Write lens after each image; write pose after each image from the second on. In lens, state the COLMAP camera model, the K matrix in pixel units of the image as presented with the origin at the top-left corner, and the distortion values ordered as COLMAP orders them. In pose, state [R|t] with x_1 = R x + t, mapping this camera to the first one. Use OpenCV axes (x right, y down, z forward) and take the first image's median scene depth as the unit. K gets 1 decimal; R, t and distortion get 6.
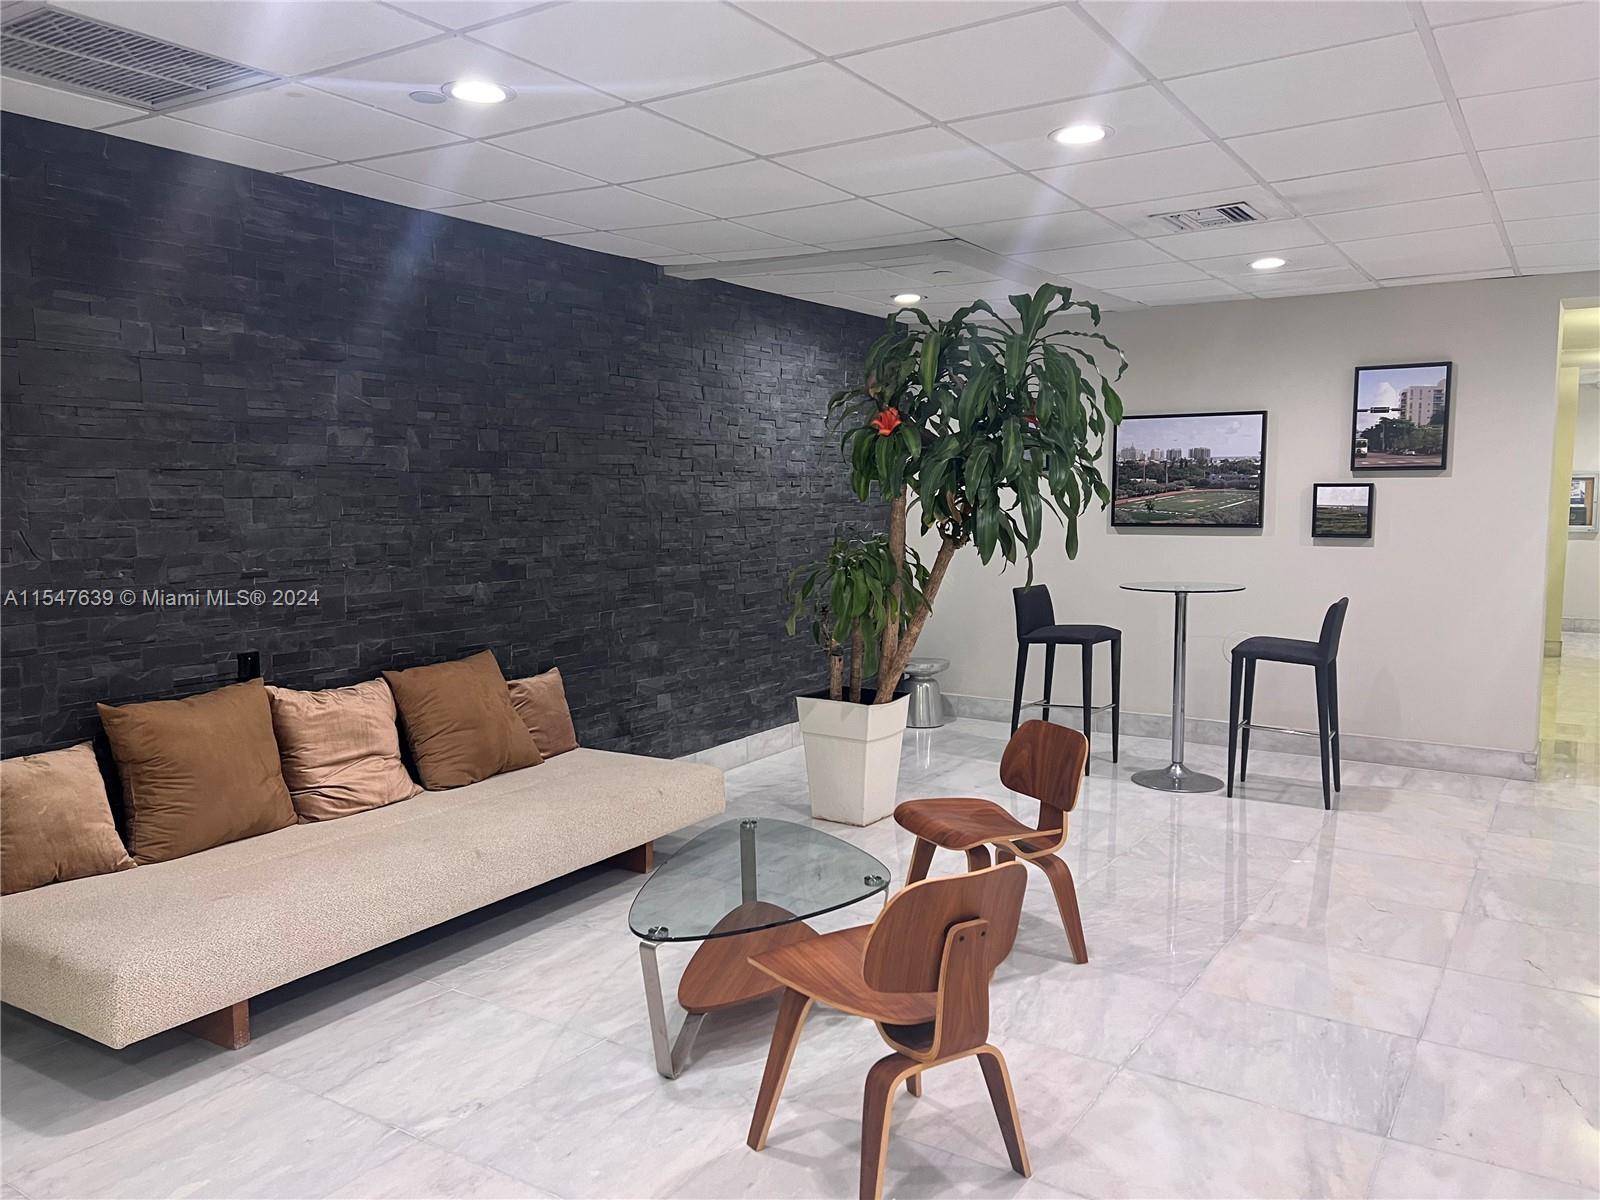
lens RADIAL K [[1202.8, 0, 800.0], [0, 1202.8, 600.0], [0, 0, 1]] dist [0.028222, -0.008836]
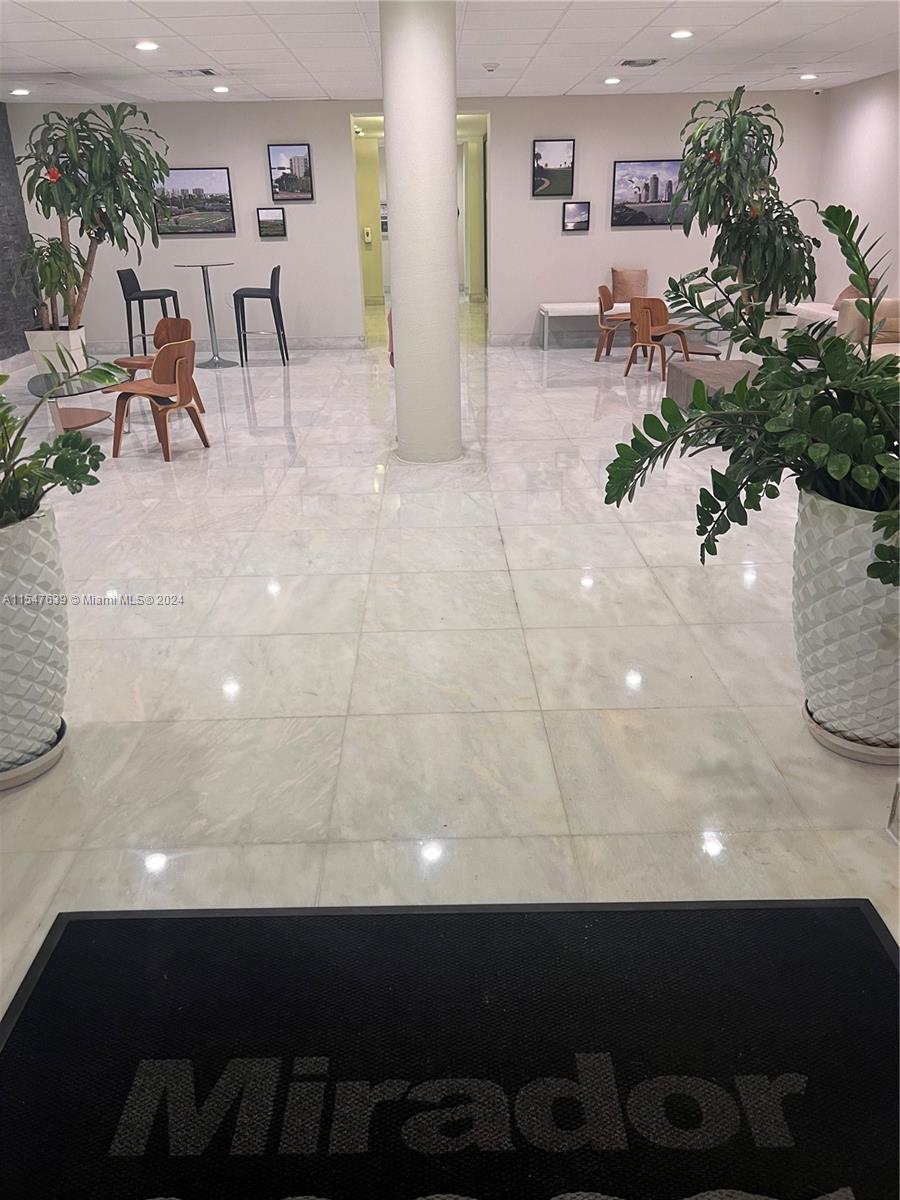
lens RADIAL K [[902.1, 0, 450.0], [0, 902.1, 600.0], [0, 0, 1]] dist [0.028222, -0.008836]
pose [[0.823484, -0.239626, 0.514251, -0.259565], [0.073210, 0.943728, 0.322517, 0.059563], [-0.562597, -0.227940, 0.794688, -0.565517]]
